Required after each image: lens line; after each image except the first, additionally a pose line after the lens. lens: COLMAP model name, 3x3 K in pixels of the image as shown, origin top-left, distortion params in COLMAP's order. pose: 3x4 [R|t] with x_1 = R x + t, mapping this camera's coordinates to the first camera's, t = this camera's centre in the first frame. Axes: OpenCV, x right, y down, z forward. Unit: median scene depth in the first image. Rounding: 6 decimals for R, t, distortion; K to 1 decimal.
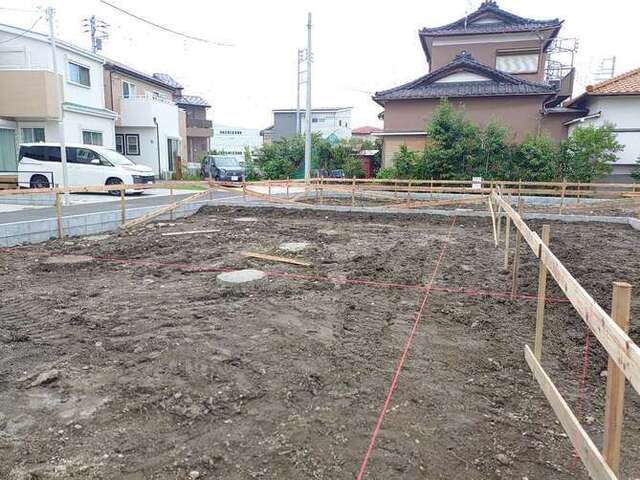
lens RADIAL K [[471.0, 0, 323.6], [0, 471.0, 240.8], [0, 0, 1]] dist [0.063801, -0.078212]
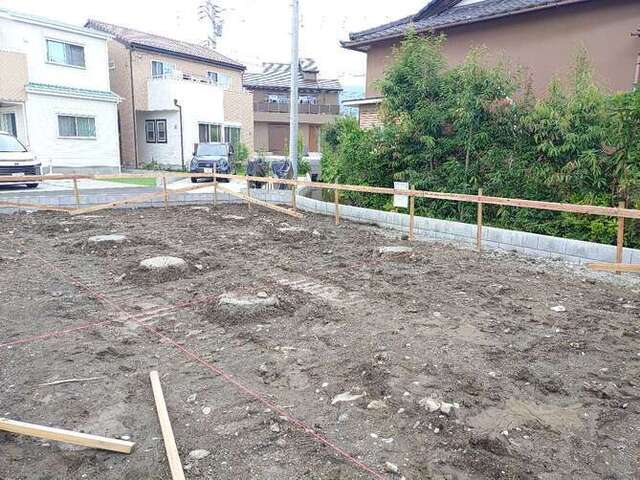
lens RADIAL K [[471.0, 0, 320.0], [0, 471.0, 241.8], [0, 0, 1]] dist [0.063801, -0.078212]
pose [[0.877706, 0.092274, -0.470231, 0.383830], [-0.082957, 0.995728, 0.040550, -0.069659], [0.471964, 0.003418, 0.881611, 0.441810]]
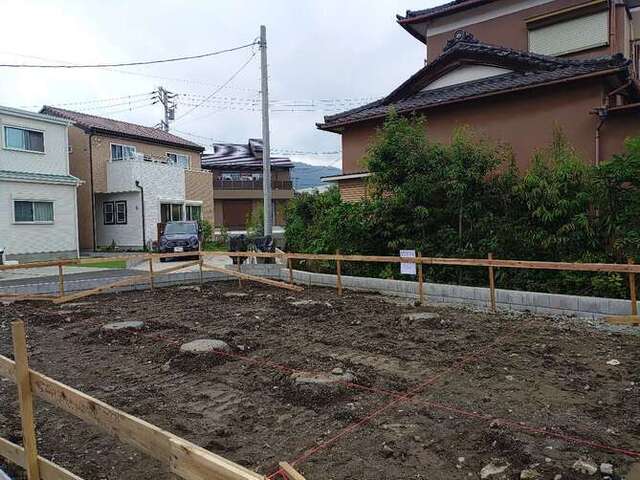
lens RADIAL K [[471.0, 0, 320.5], [0, 471.0, 238.3], [0, 0, 1]] dist [0.063801, -0.078212]
pose [[0.929206, -0.025905, -0.368653, 0.337028], [-0.021360, 0.992108, -0.123552, -0.067360], [0.368944, 0.122680, 0.921320, 0.416413]]
